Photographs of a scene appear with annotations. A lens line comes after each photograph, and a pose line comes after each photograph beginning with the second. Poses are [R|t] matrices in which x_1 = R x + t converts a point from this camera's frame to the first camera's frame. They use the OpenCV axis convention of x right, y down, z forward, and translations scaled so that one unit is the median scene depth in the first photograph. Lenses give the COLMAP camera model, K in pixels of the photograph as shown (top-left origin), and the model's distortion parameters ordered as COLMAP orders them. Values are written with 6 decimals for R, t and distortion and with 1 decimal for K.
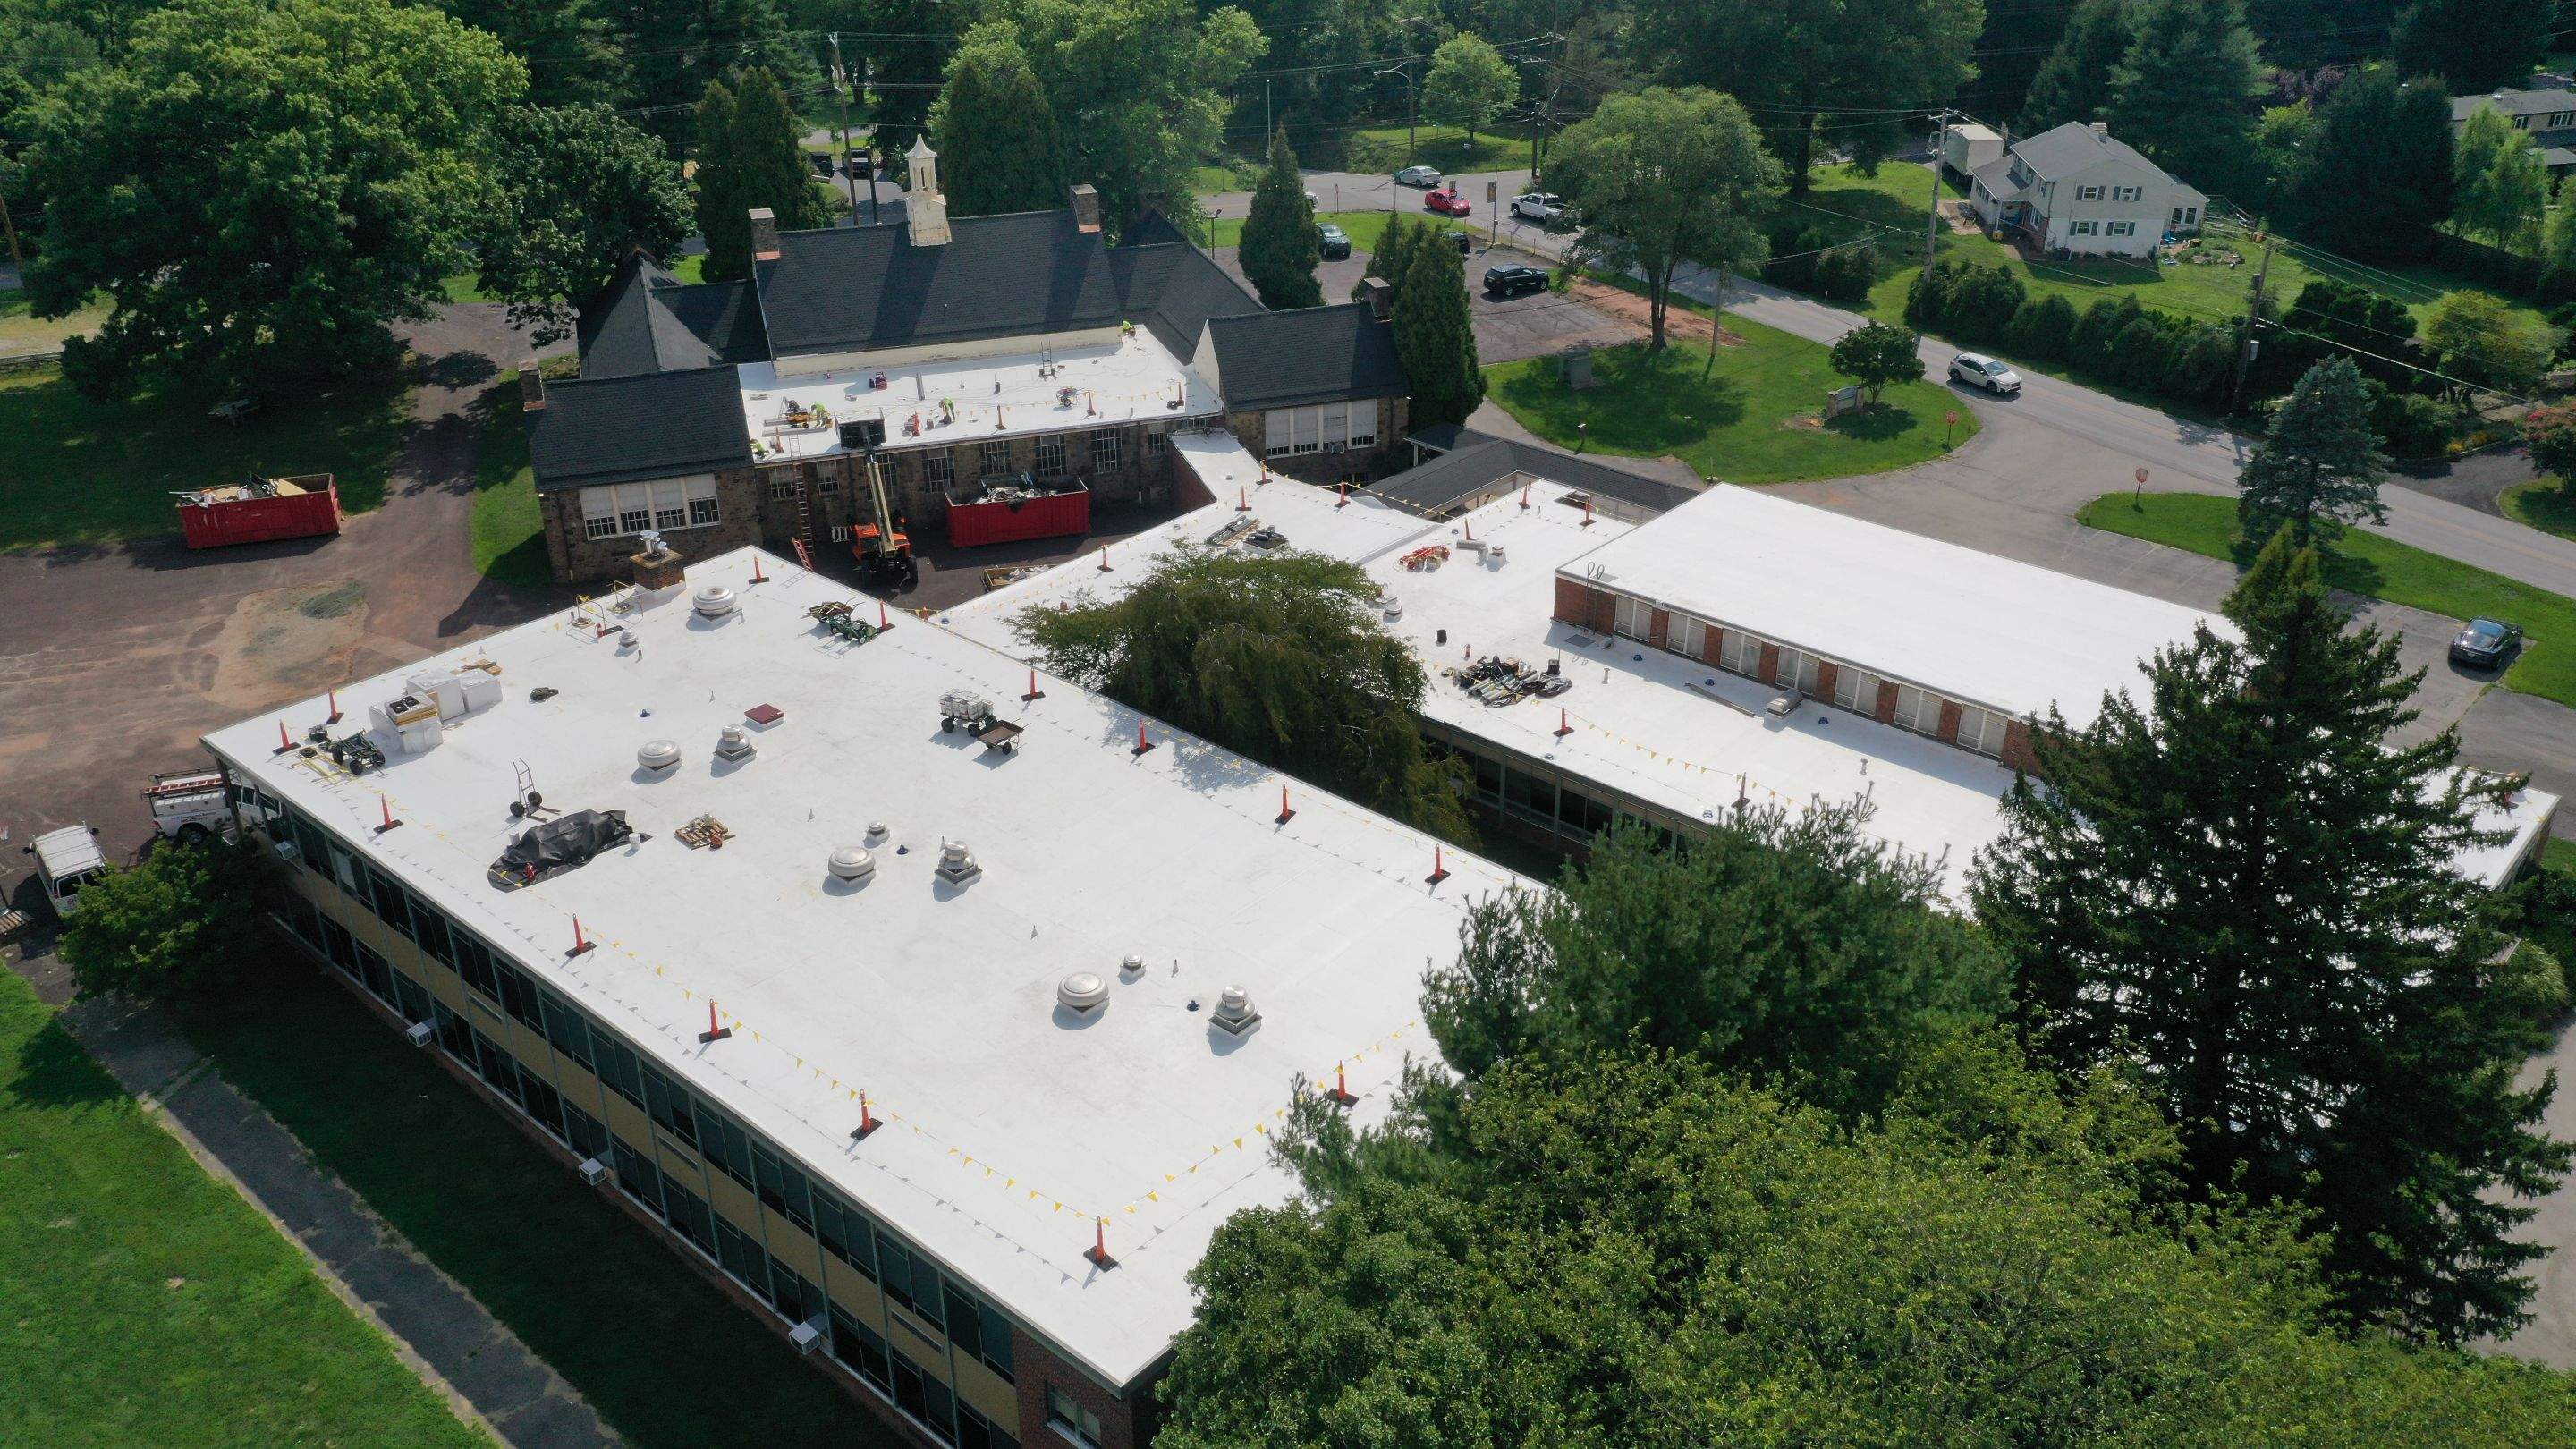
lens RADIAL K [[2051.5, 0, 1288.0], [0, 2051.5, 724.5], [0, 0, 1]] dist [0.024809, -0.006455]
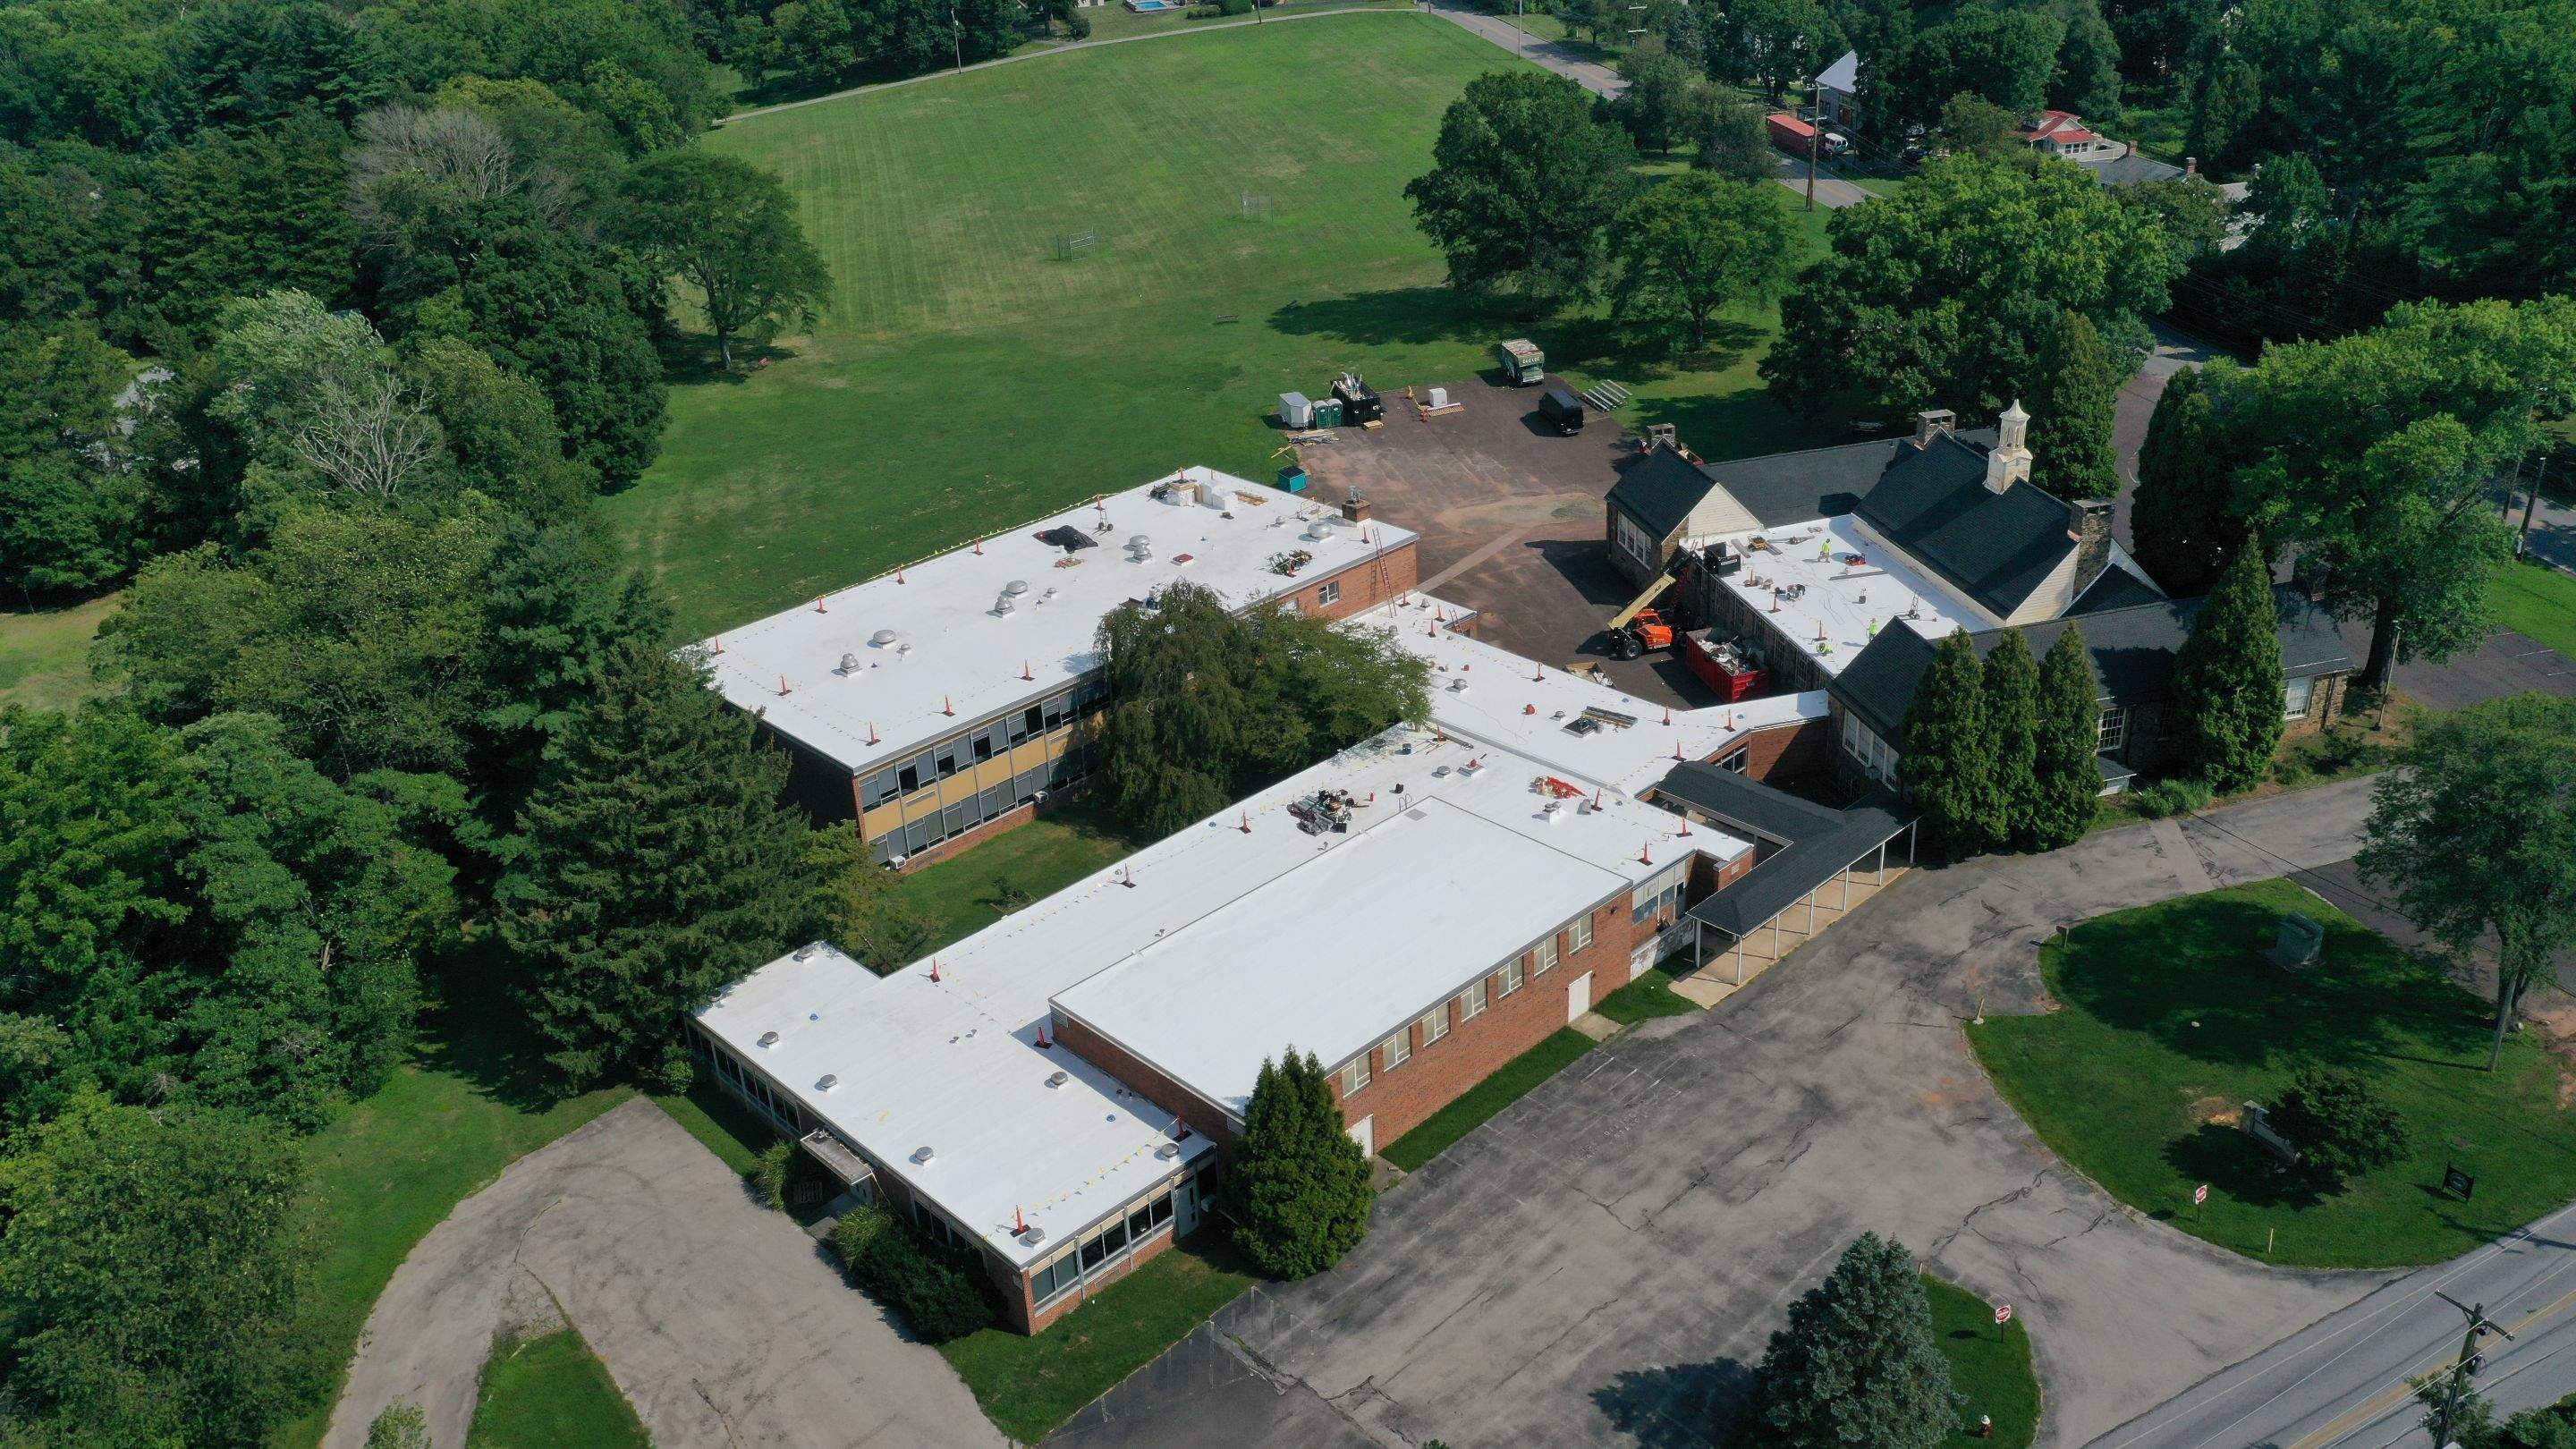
lens RADIAL K [[2051.5, 0, 1288.0], [0, 2051.5, 724.5], [0, 0, 1]] dist [0.024809, -0.006455]
pose [[-0.078144, 0.452481, -0.888343, 1.036305], [-0.416934, 0.794568, 0.441393, -0.527785], [0.905571, 0.404873, 0.126564, 0.627080]]
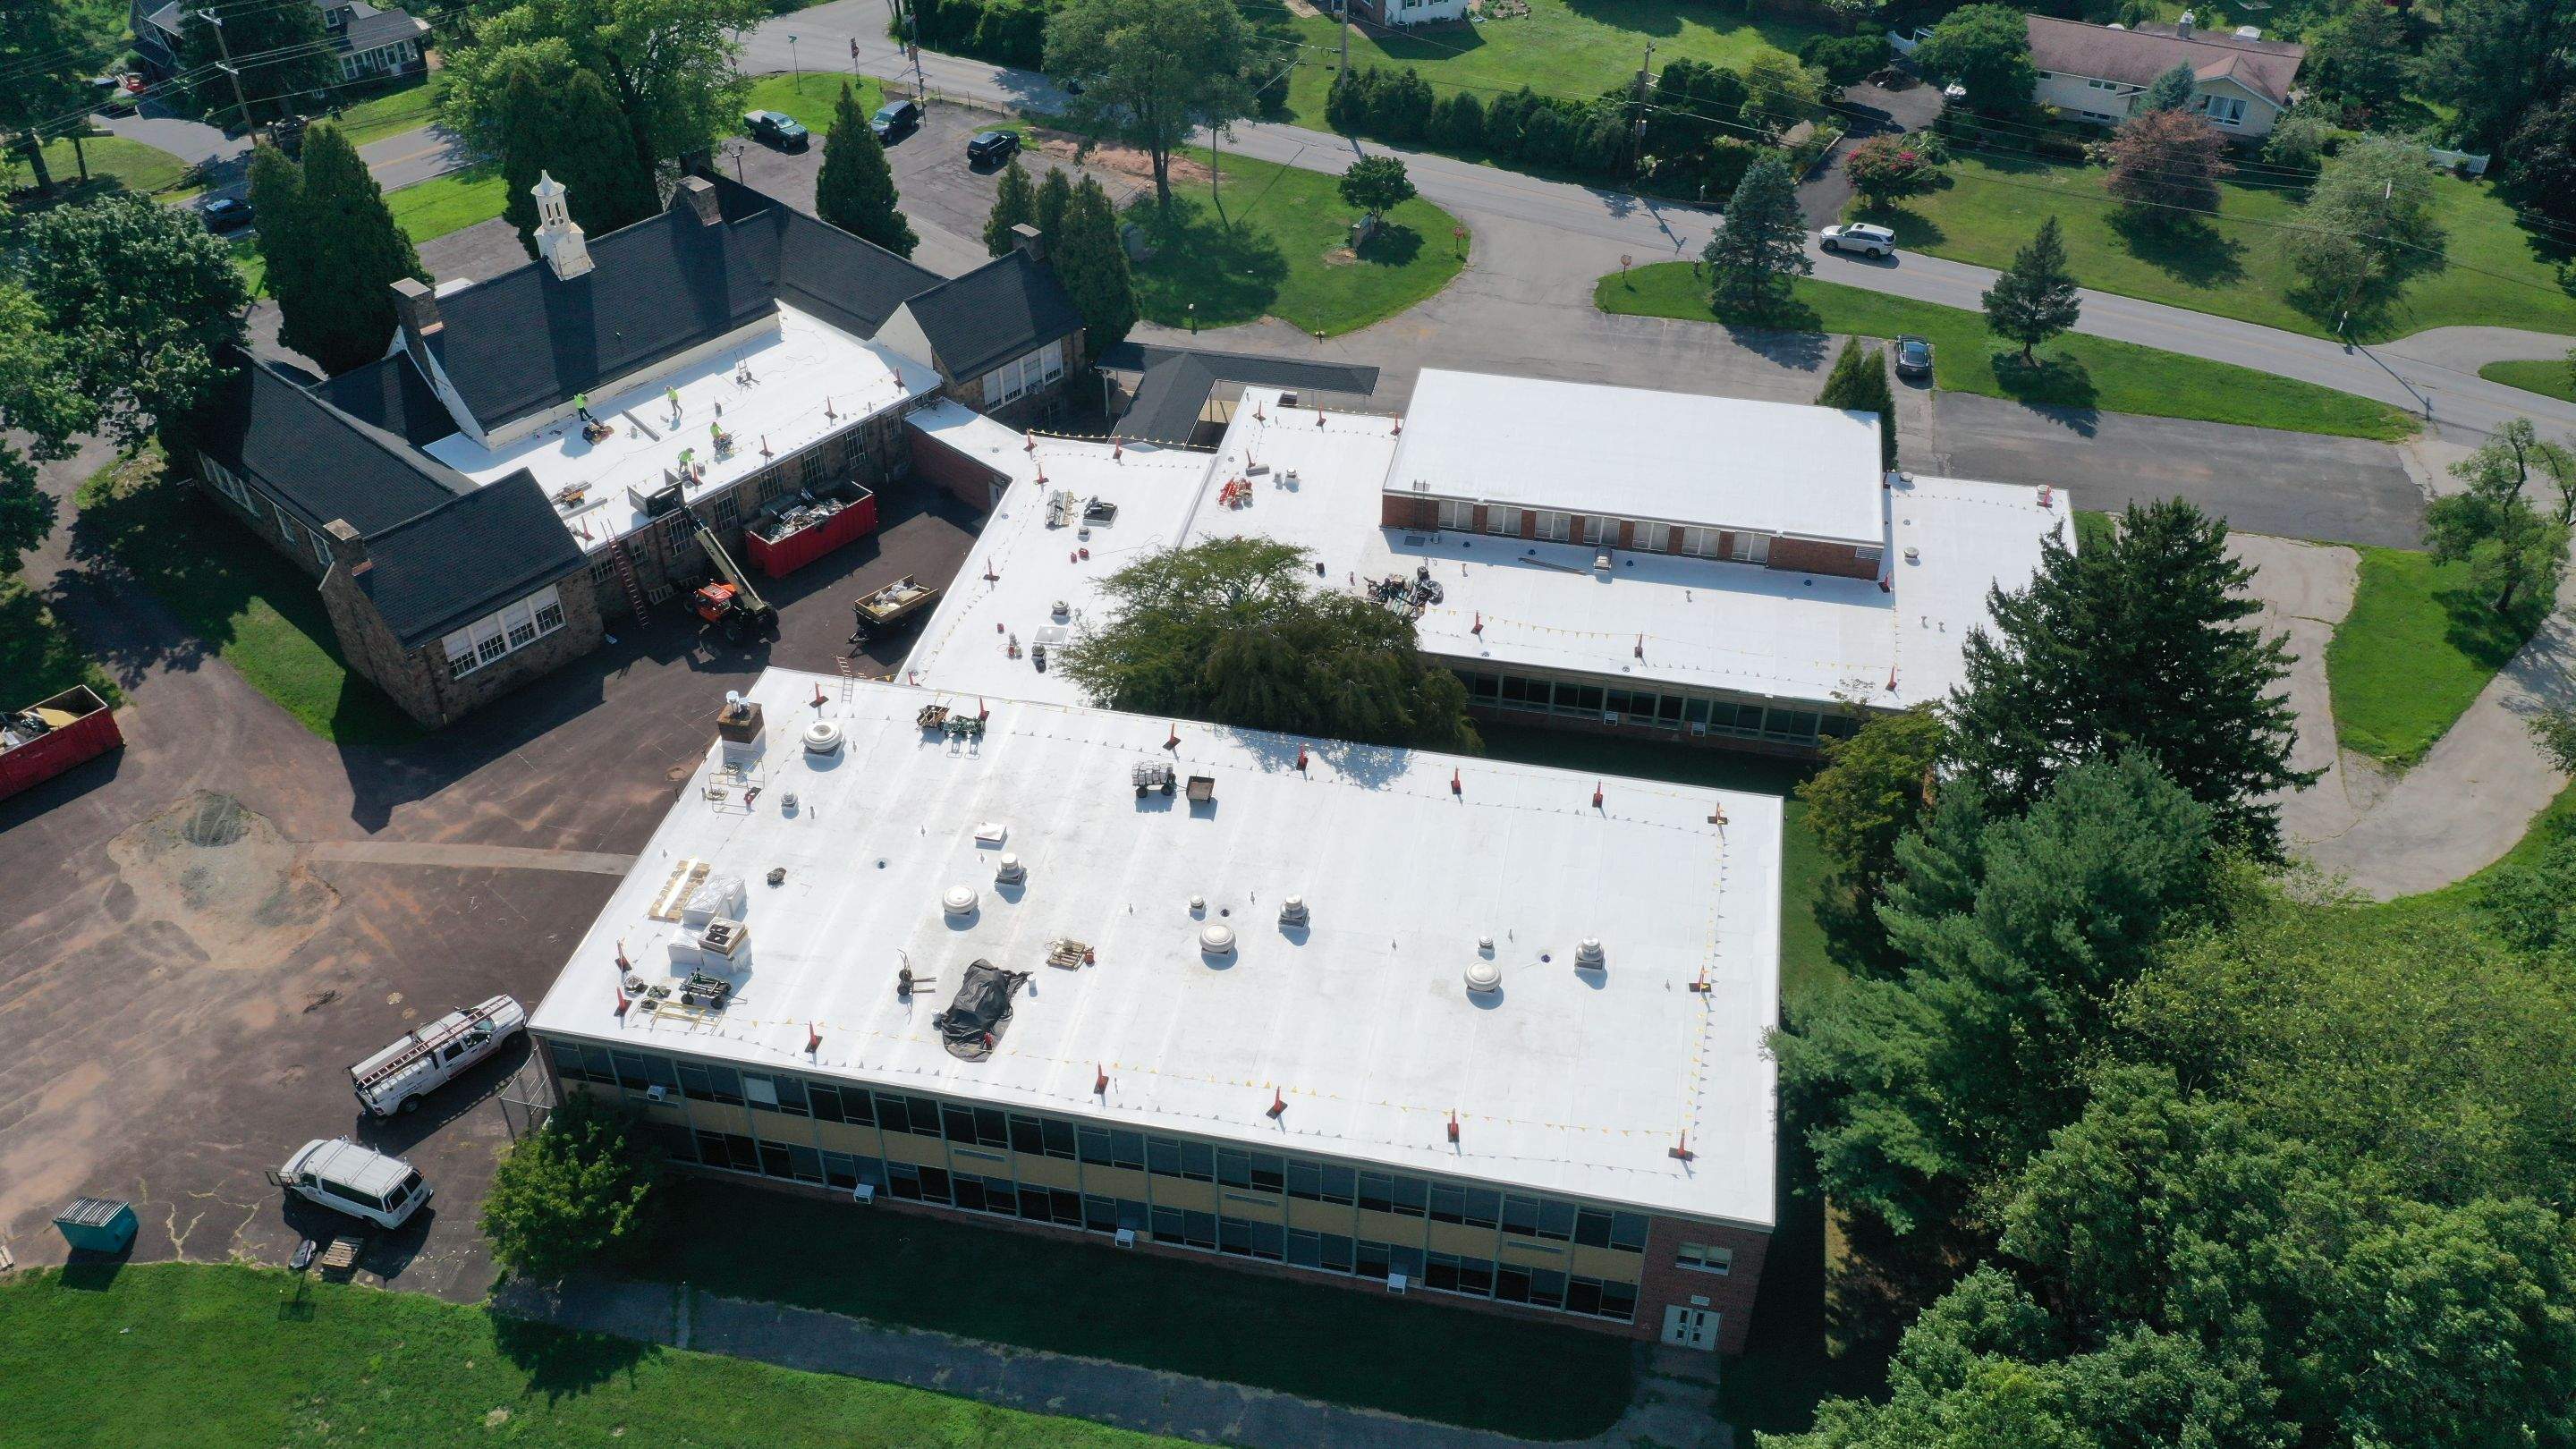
lens RADIAL K [[2051.5, 0, 1288.0], [0, 2051.5, 724.5], [0, 0, 1]] dist [0.024809, -0.006455]
pose [[0.864581, -0.307224, 0.397635, -0.382448], [0.227610, 0.944925, 0.235182, -0.206831], [-0.447989, -0.112828, 0.886891, -0.074195]]
